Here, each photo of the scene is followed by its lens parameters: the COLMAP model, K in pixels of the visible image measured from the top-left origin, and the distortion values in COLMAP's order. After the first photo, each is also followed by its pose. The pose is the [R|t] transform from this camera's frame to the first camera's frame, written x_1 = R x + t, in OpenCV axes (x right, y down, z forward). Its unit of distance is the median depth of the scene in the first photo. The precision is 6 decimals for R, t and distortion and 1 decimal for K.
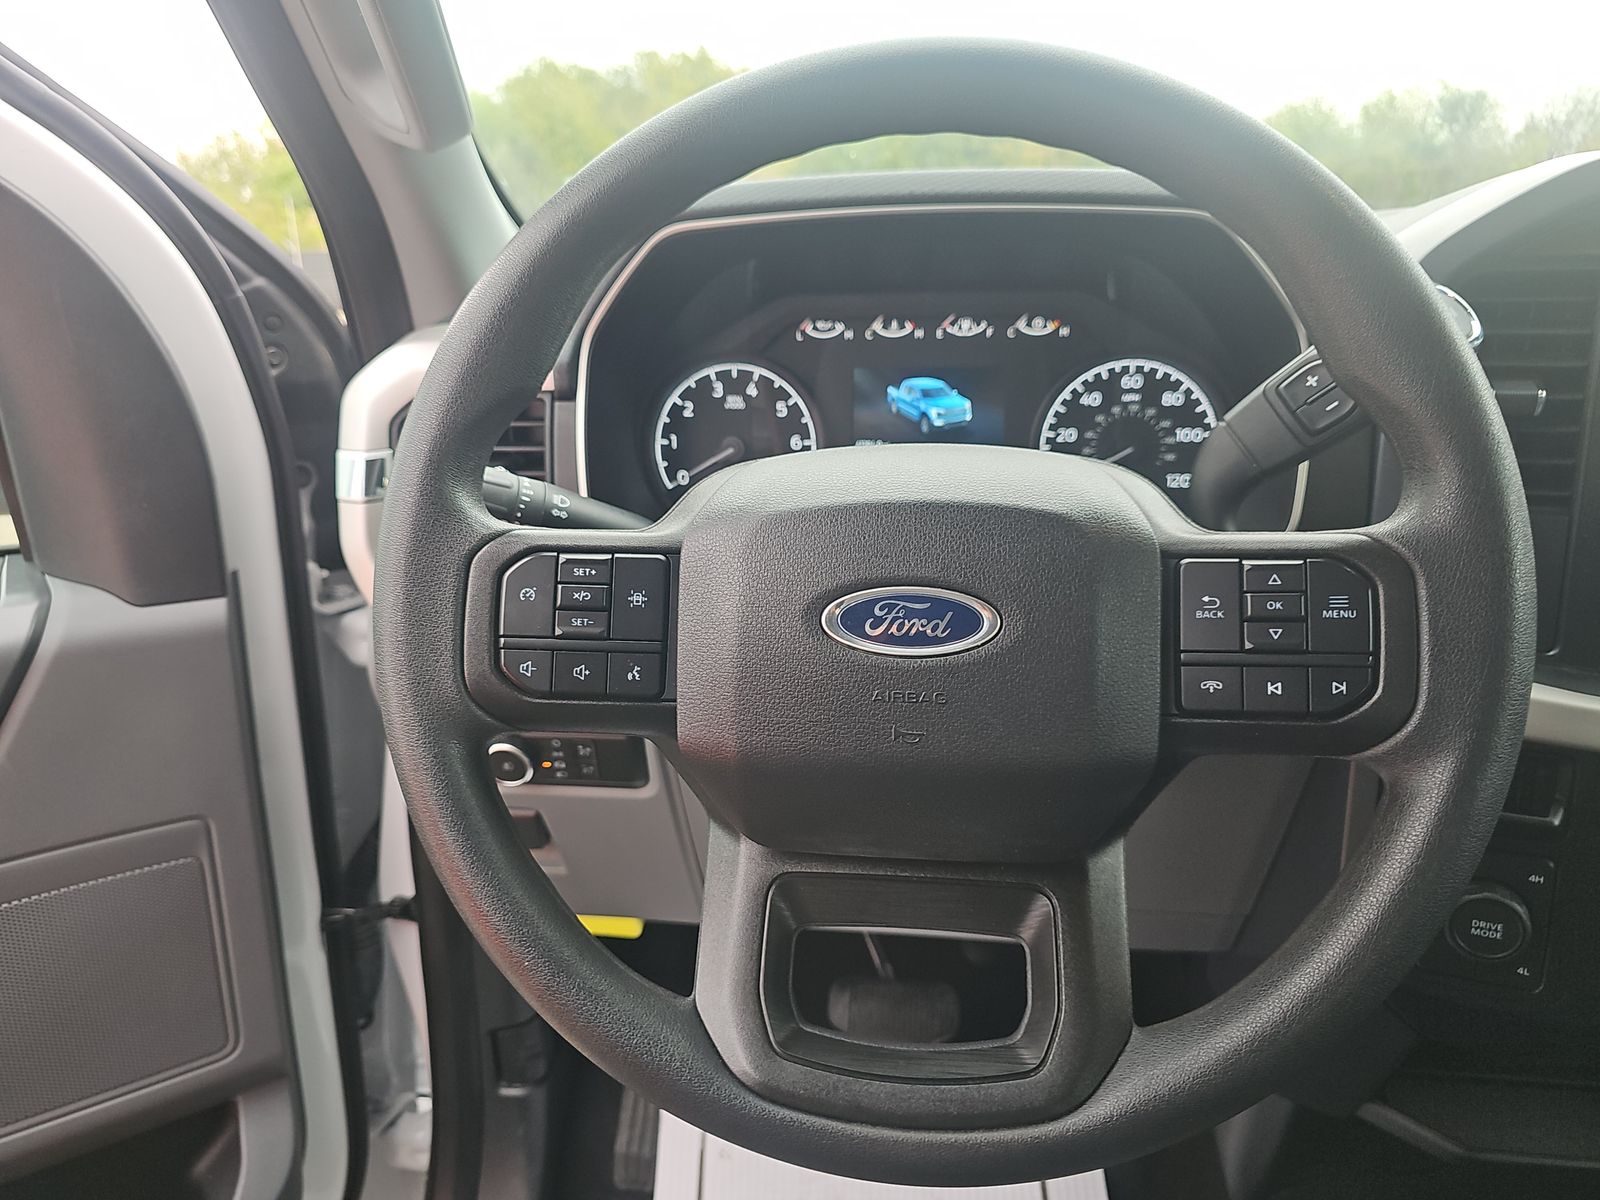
lens RADIAL K [[1065.7, 0, 804.3], [0, 1065.7, 619.4], [0, 0, 1]] dist [0.022749, -0.007915]
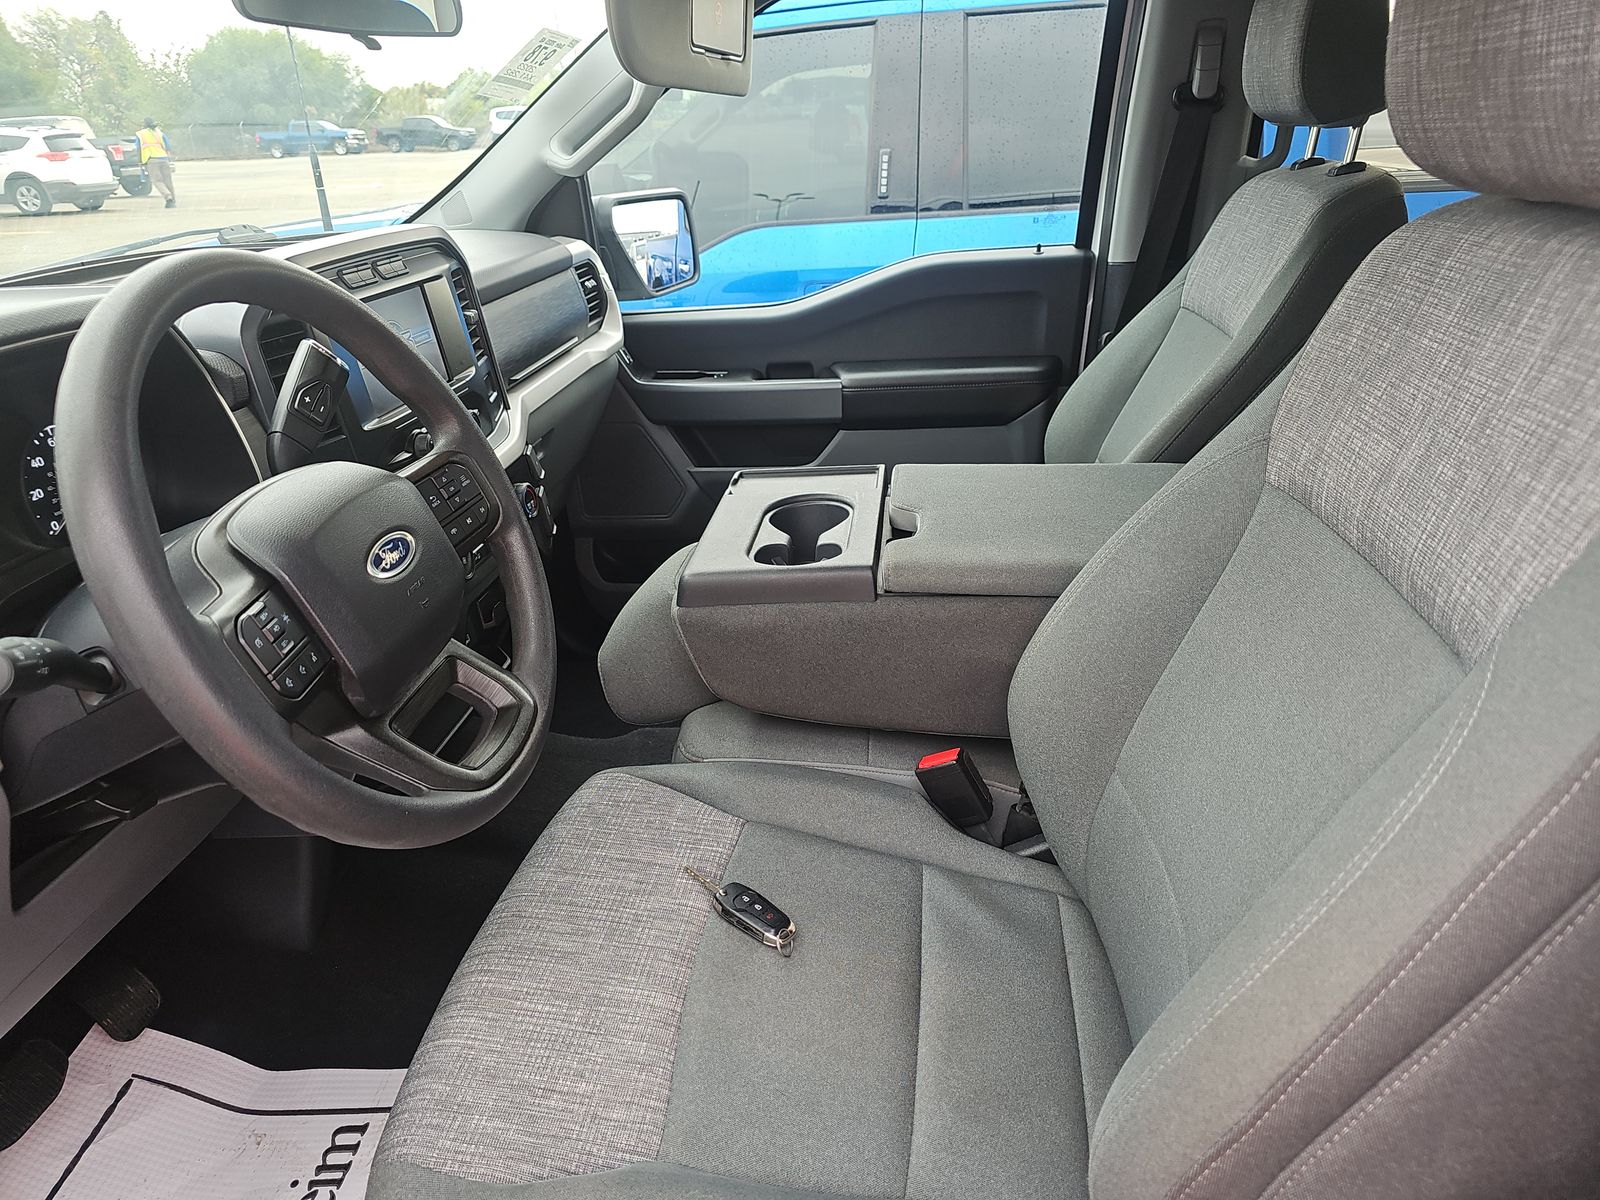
lens RADIAL K [[1068.9, 0, 803.6], [0, 1068.9, 600.3], [0, 0, 1]] dist [0.031449, -0.023639]
pose [[-0.020009, -0.393105, 0.919276, -1.004223], [0.356171, 0.856335, 0.373943, -0.225043], [-0.934206, 0.334902, 0.122878, 0.054319]]
